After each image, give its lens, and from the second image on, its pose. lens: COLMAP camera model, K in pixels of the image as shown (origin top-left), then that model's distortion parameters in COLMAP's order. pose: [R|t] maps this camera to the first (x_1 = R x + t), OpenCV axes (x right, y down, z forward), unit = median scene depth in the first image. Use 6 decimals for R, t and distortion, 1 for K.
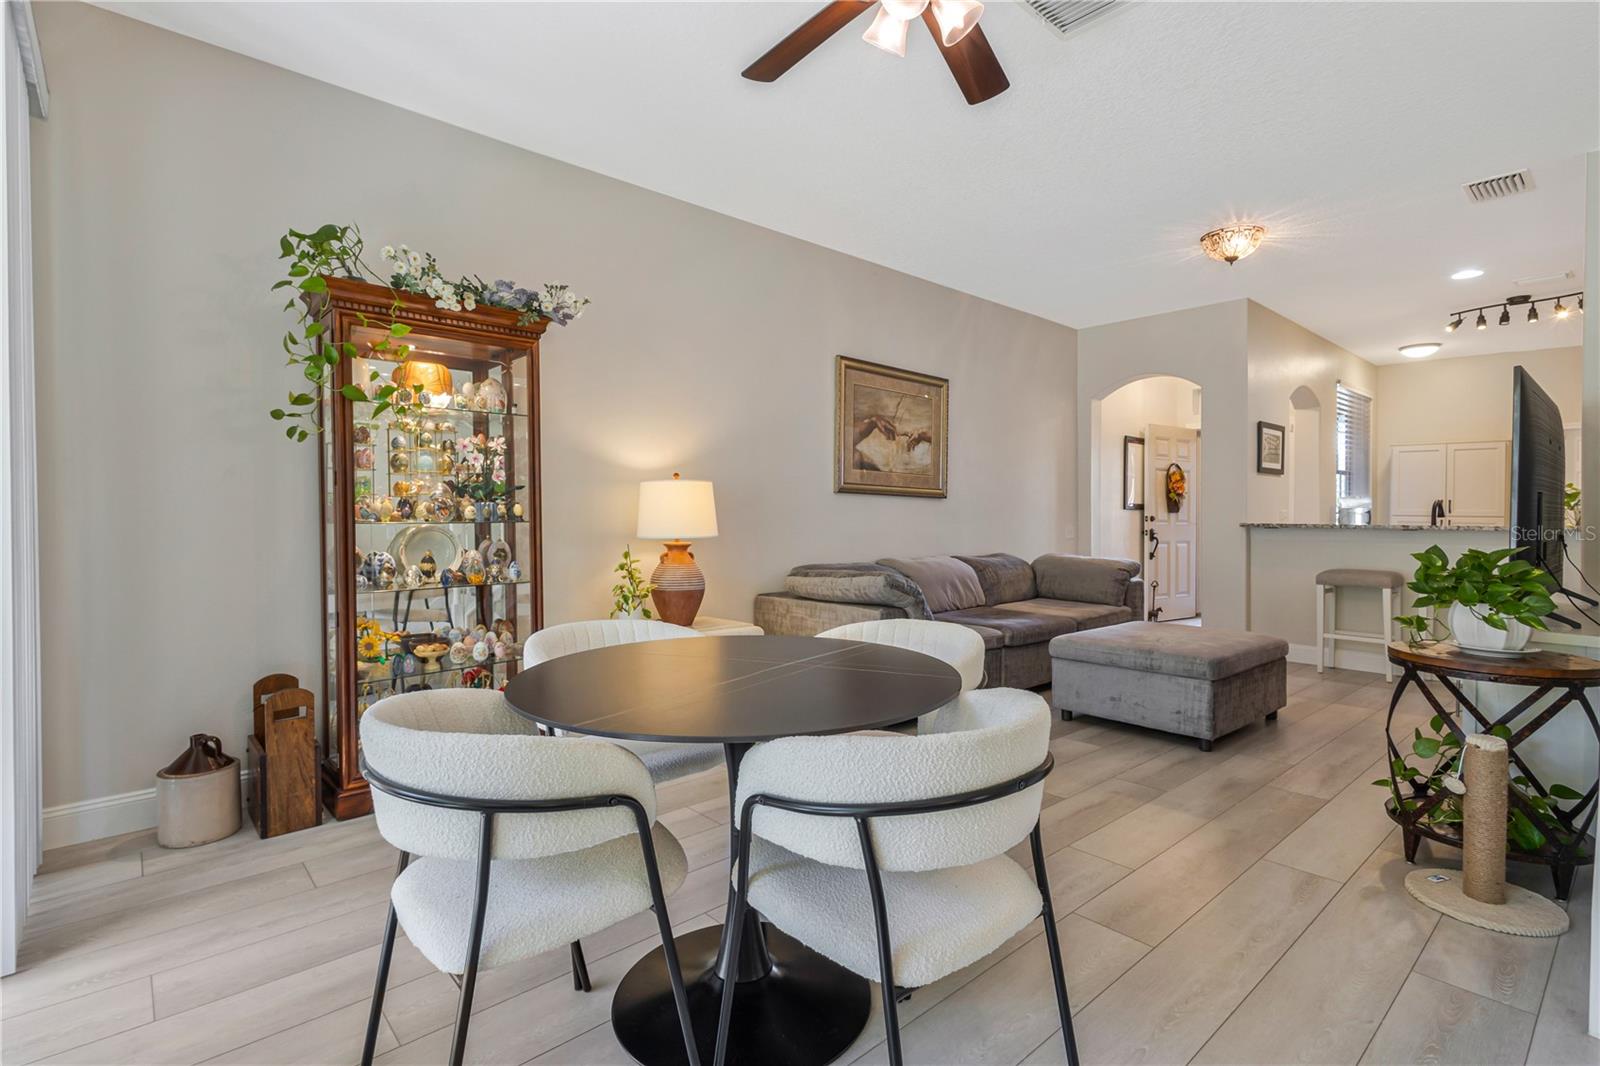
lens RADIAL K [[760.6, 0, 804.6], [0, 760.6, 513.4], [0, 0, 1]] dist [0.009956, -0.001586]
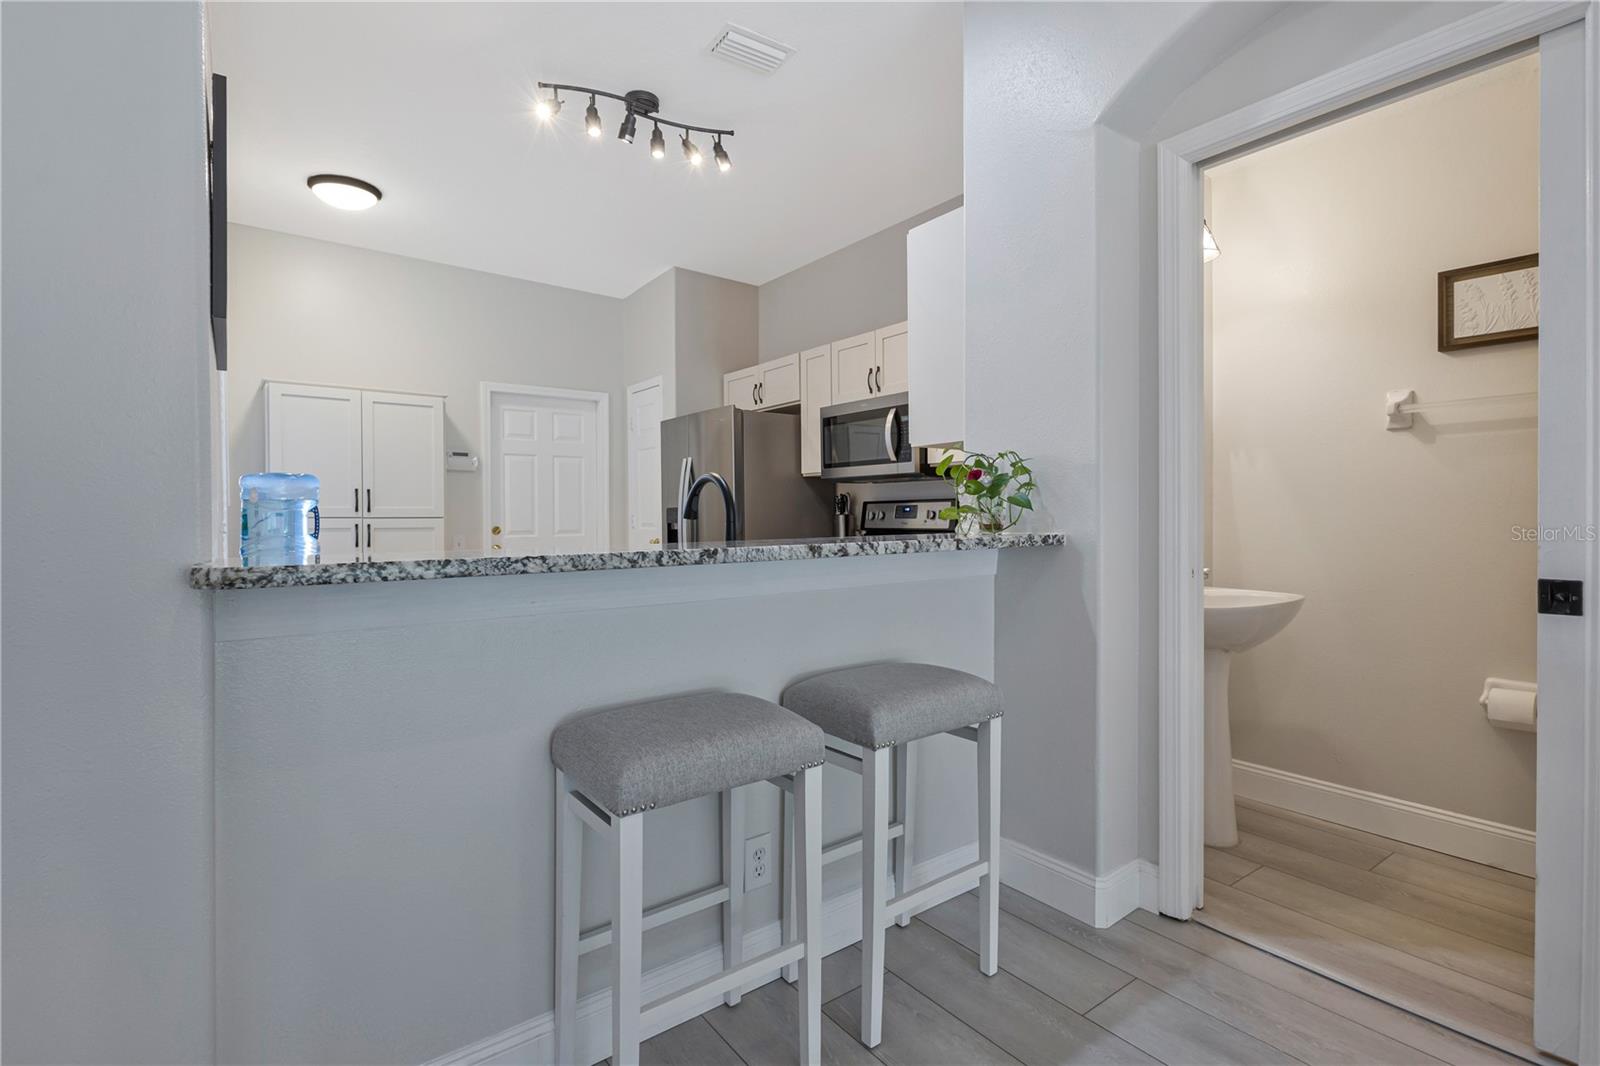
lens RADIAL K [[760.6, 0, 765.3], [0, 760.6, 526.2], [0, 0, 1]] dist [0.009956, -0.001586]
pose [[0.109027, -0.011443, 0.993973, 0.417112], [0.000216, 0.999934, 0.011488, 0.006811], [-0.994039, -0.001038, 0.109022, 0.859168]]
